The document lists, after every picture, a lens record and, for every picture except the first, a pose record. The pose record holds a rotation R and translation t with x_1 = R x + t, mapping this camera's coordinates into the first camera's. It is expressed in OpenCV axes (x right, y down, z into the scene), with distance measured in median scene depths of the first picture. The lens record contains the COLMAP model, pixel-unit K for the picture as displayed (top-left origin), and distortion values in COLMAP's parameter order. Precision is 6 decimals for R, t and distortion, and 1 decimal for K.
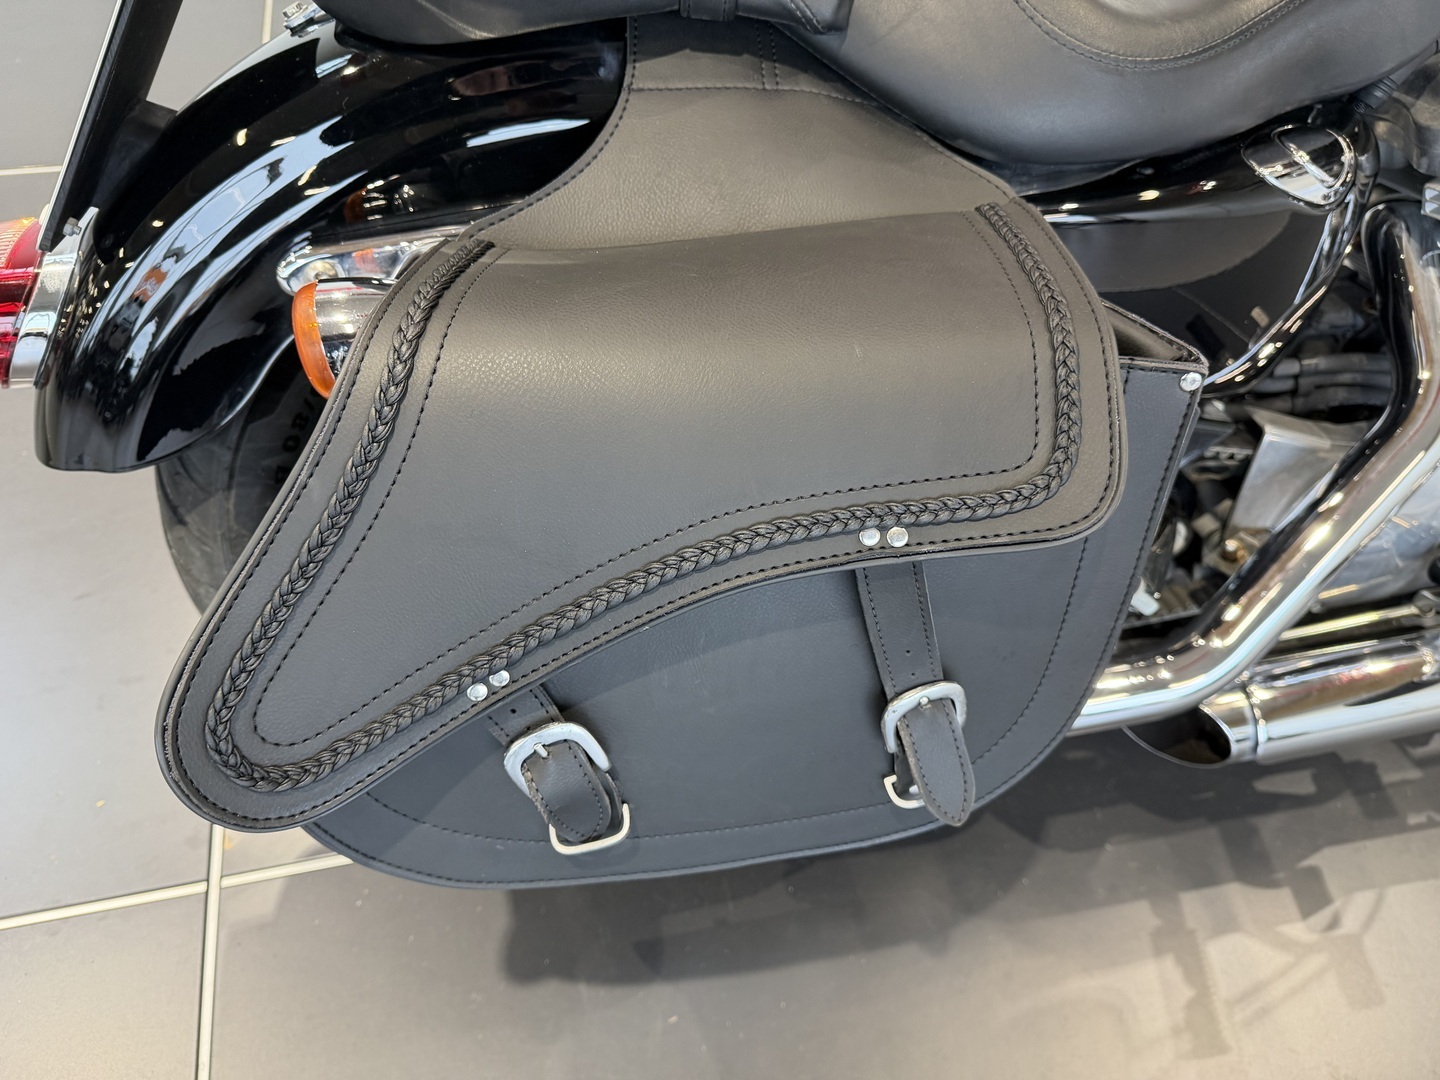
lens RADIAL K [[1060.2, 0, 720.0], [0, 1060.2, 540.0], [0, 0, 1]] dist [-0.004143, -0.003596]
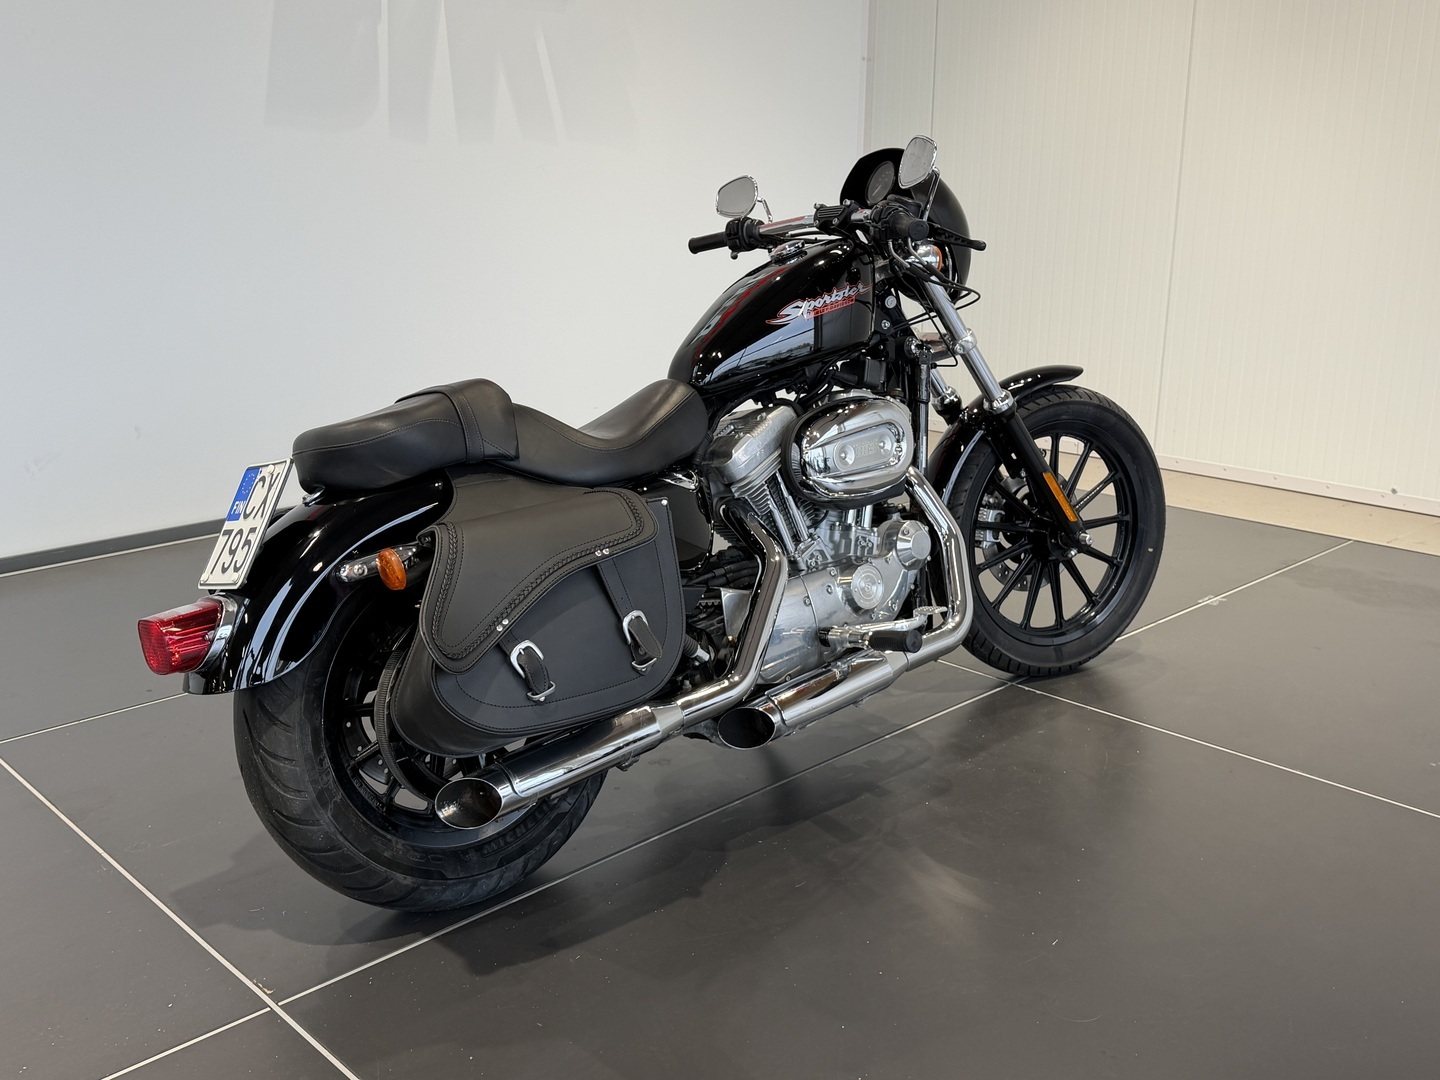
lens RADIAL K [[1419.1, 0, 720.0], [0, 1419.1, 540.0], [0, 0, 1]] dist [-0.001606, -0.001767]
pose [[0.865773, -0.202856, 0.457478, -1.356396], [0.423540, 0.783942, -0.453927, 1.872206], [-0.266554, 0.586758, 0.764633, -2.206022]]
